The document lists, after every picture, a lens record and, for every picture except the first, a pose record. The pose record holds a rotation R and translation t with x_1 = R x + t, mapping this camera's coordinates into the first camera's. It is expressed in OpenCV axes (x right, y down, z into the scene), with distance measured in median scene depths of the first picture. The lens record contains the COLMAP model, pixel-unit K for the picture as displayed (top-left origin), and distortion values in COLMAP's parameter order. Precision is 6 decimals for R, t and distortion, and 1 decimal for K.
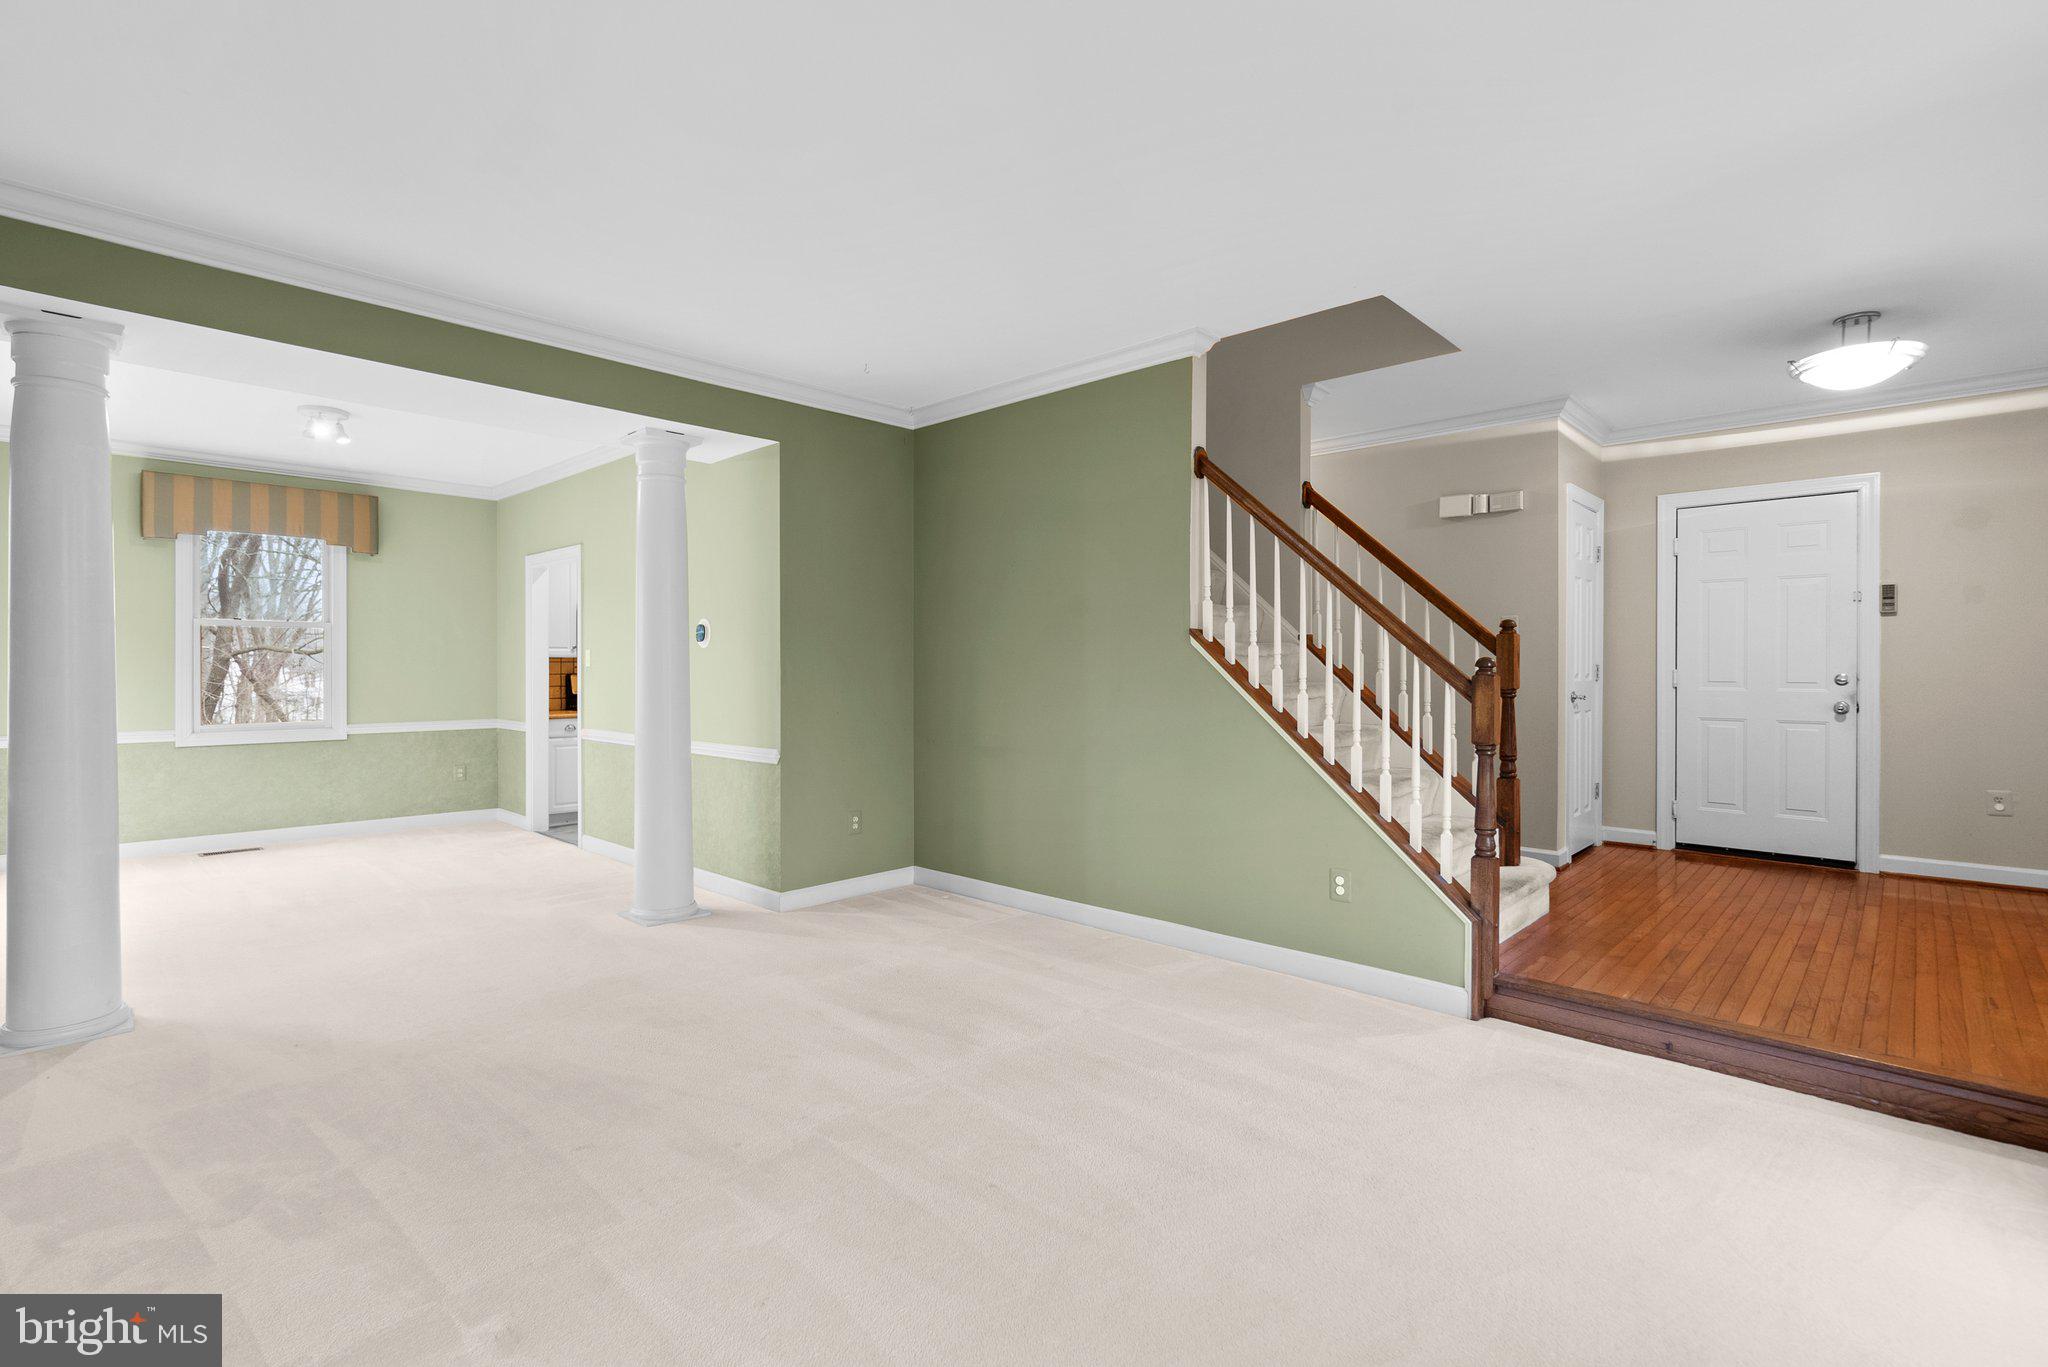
lens RADIAL K [[953.4, 0, 1012.1], [0, 953.4, 677.4], [0, 0, 1]] dist [-0.002069, 0.004107]
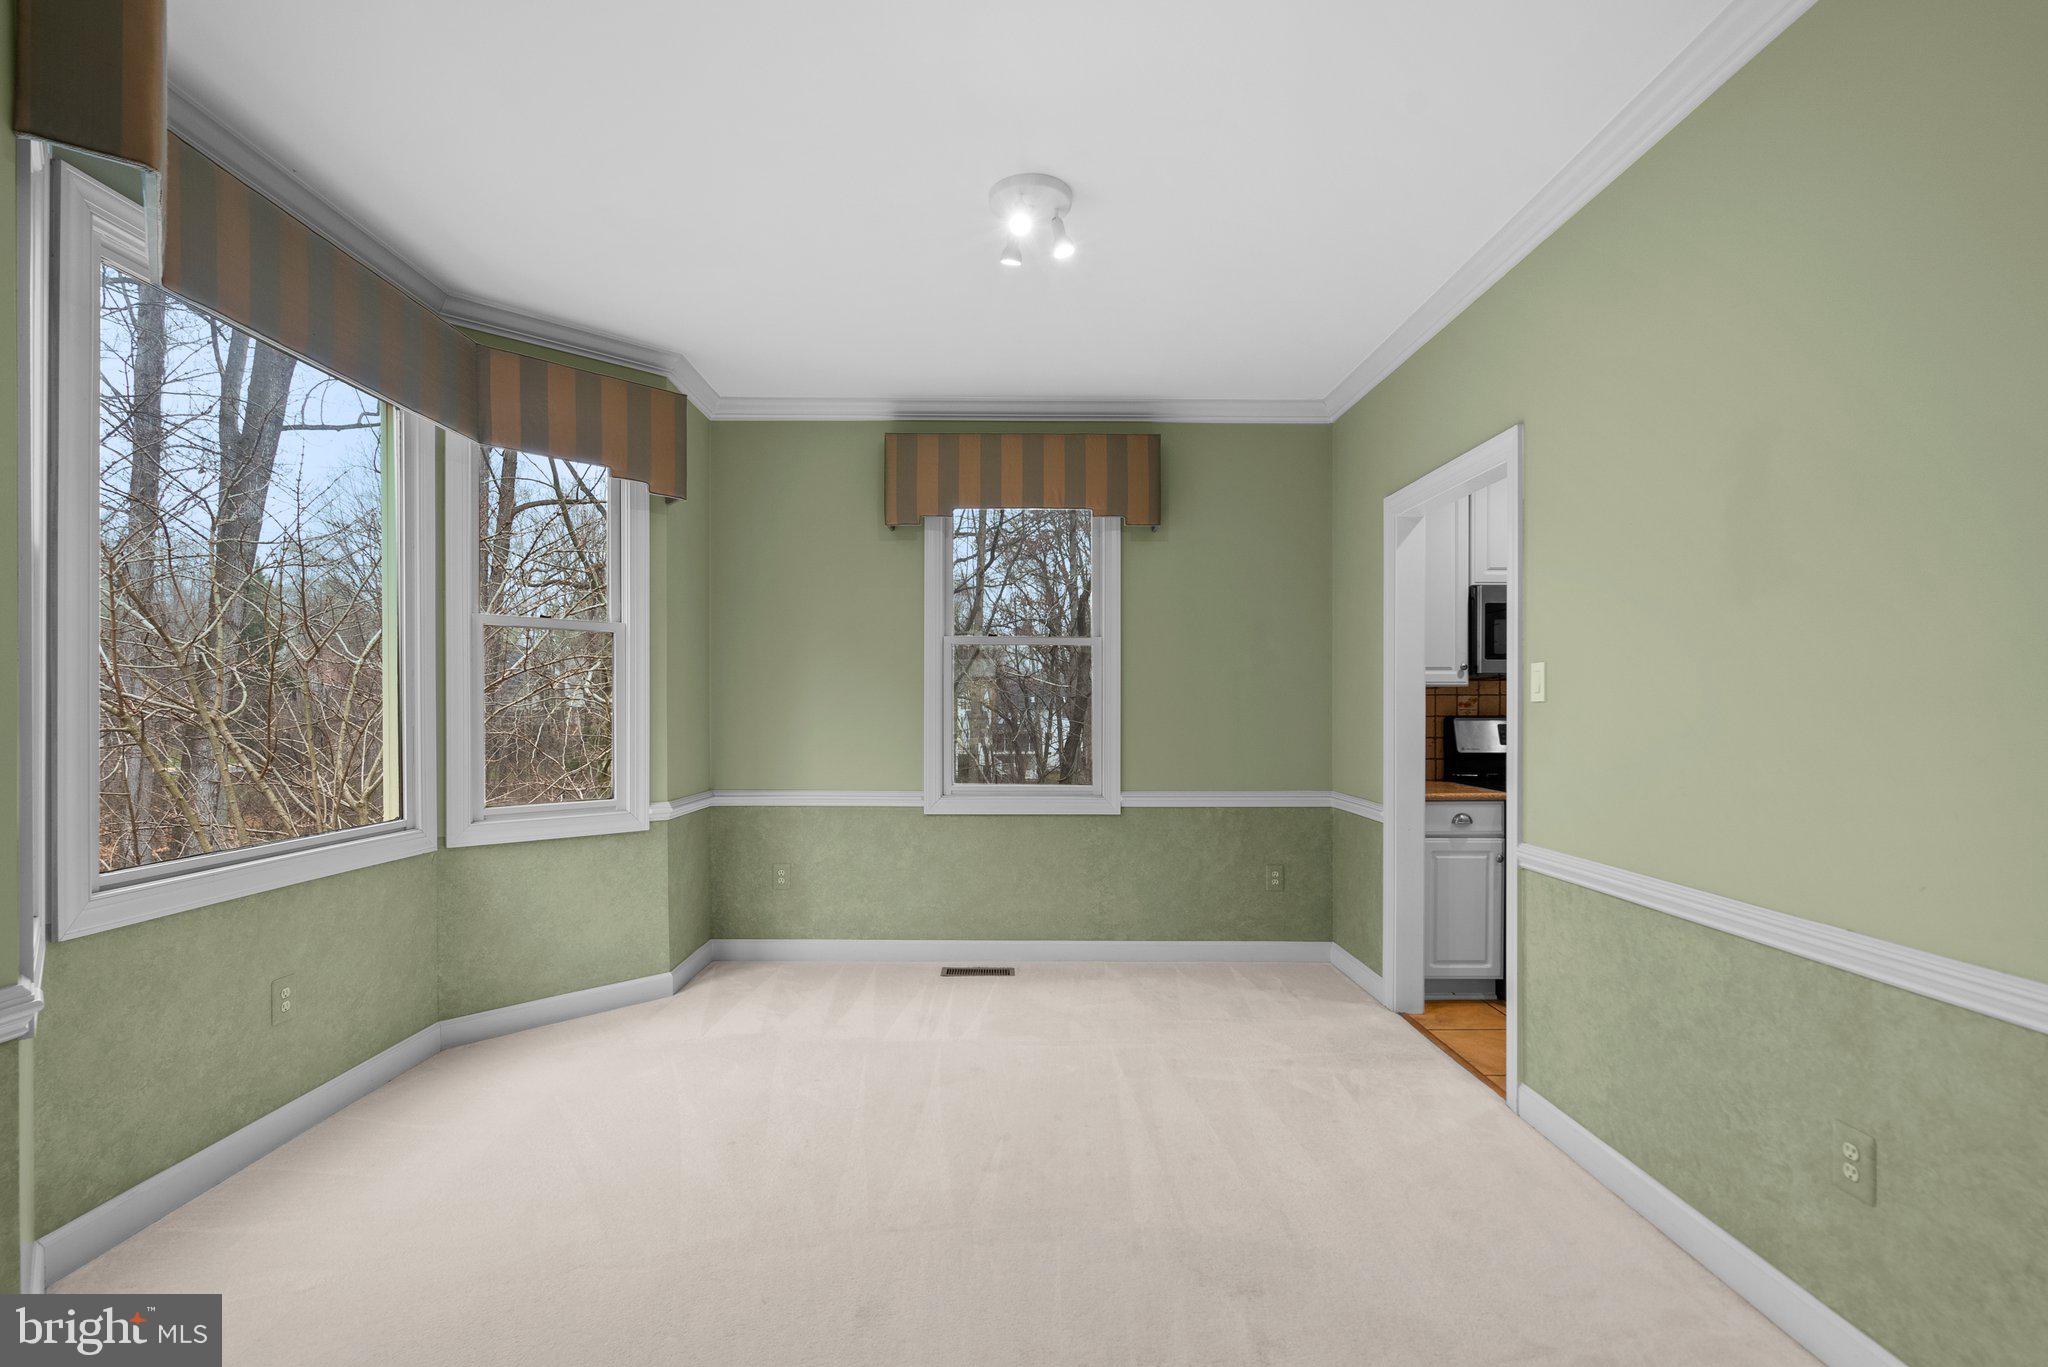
lens RADIAL K [[953.4, 0, 1018.1], [0, 953.4, 701.5], [0, 0, 1]] dist [-0.002069, 0.004107]
pose [[0.700062, -0.004243, -0.714069, -0.268825], [-0.006273, 0.999907, -0.012091, -0.003901], [0.714054, 0.012944, 0.699971, 0.472233]]
